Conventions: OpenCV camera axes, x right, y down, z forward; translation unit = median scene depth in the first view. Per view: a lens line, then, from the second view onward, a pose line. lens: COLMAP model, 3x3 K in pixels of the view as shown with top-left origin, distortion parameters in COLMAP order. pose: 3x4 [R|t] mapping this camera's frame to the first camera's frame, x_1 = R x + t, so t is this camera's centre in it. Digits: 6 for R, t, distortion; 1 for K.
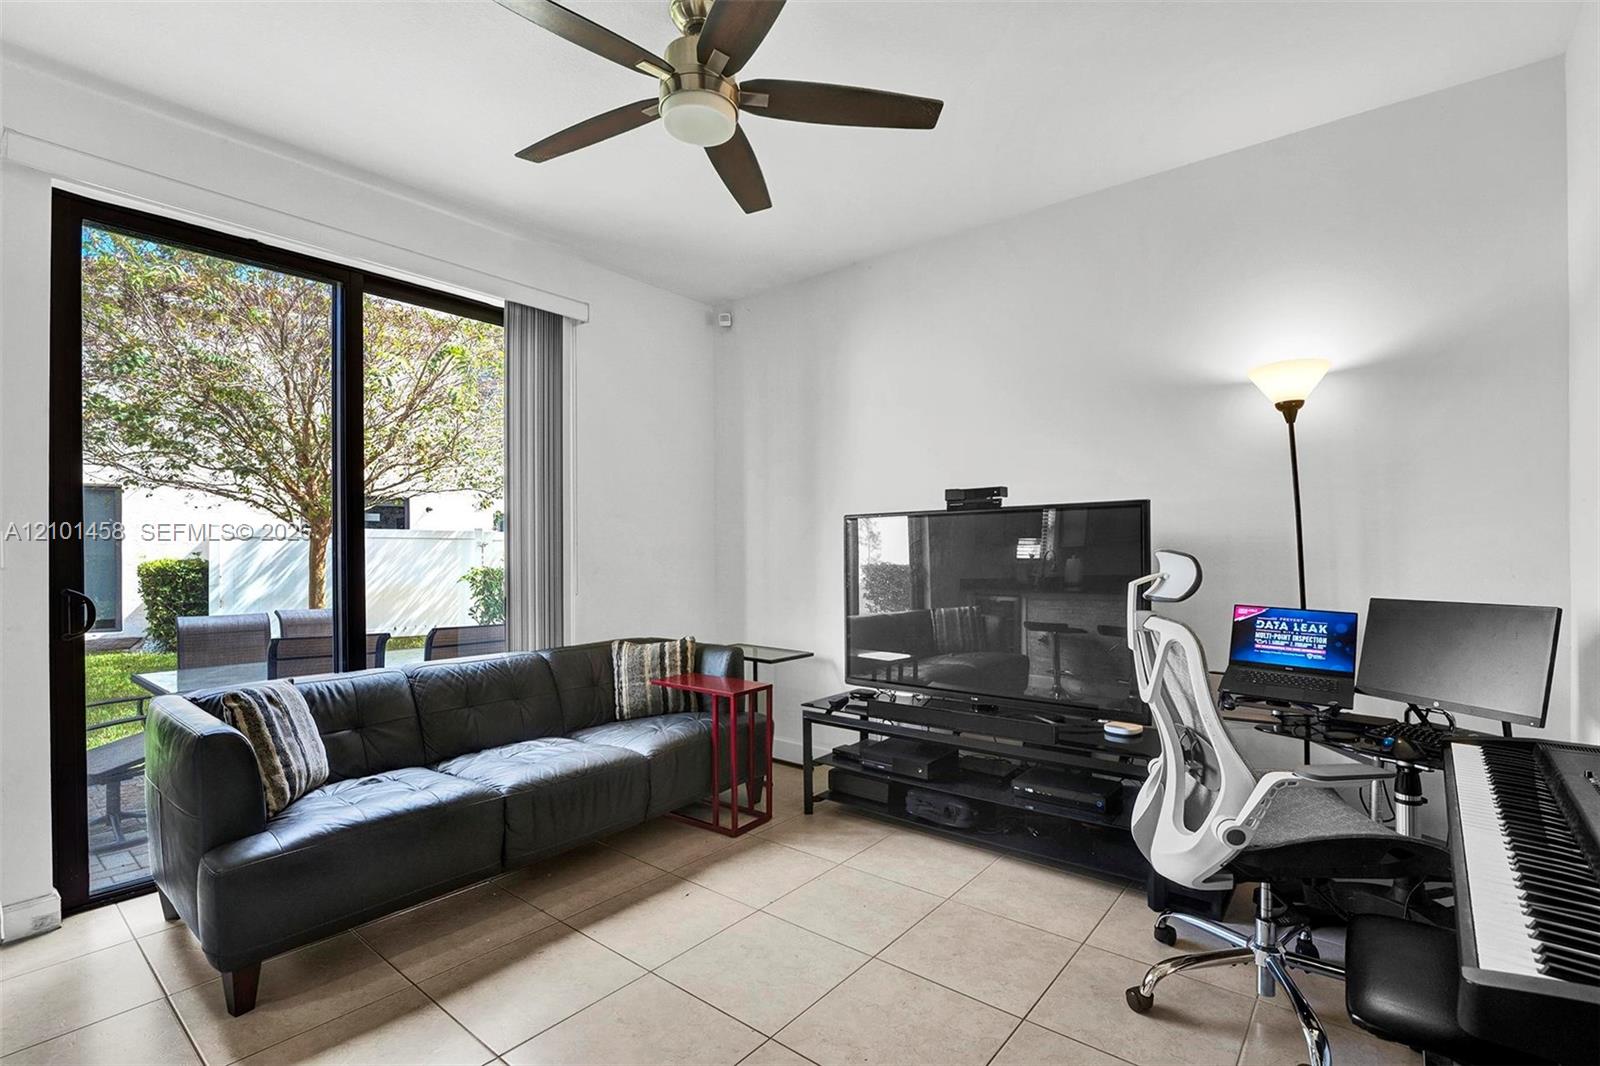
lens RADIAL K [[730.3, 0, 798.4], [0, 730.3, 546.2], [0, 0, 1]] dist [-0.001251, -0.000107]
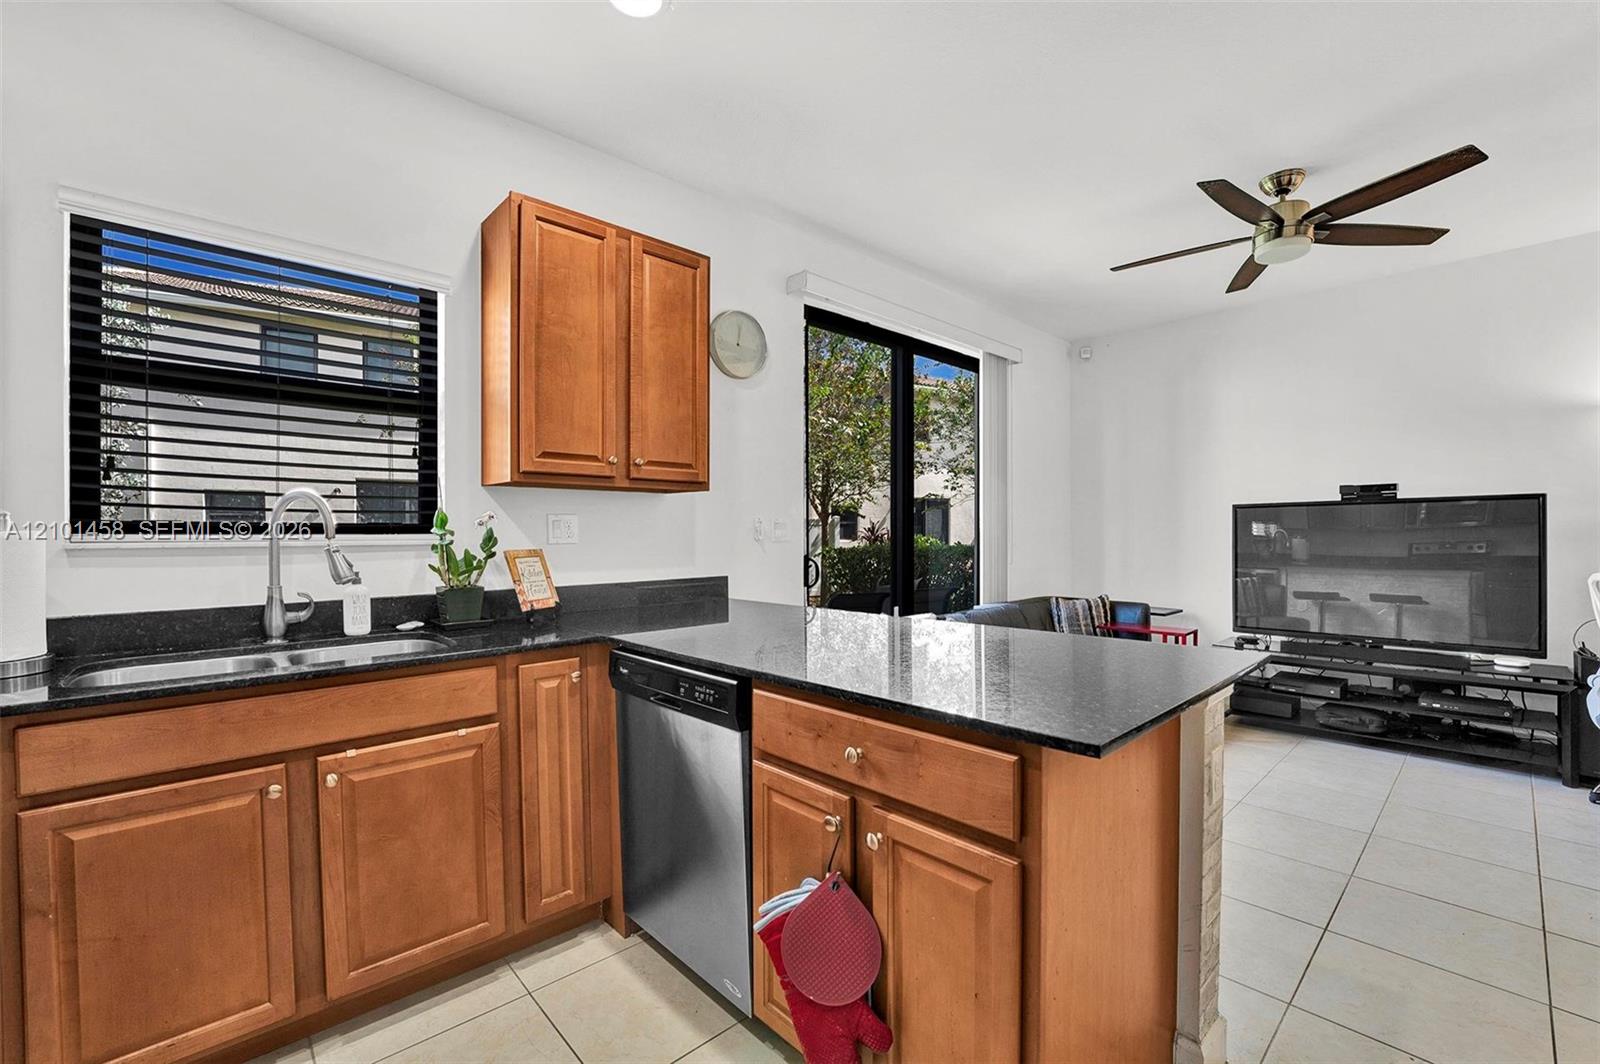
lens RADIAL K [[679.7, 0, 800.0], [0, 679.7, 532.0], [0, 0, 1]] dist [-0.015829, 0.000011]
pose [[0.991096, 0.000862, -0.133147, -0.616675], [-0.000583, 0.999998, 0.002129, 0.005798], [0.133148, -0.002032, 0.991094, -0.355537]]
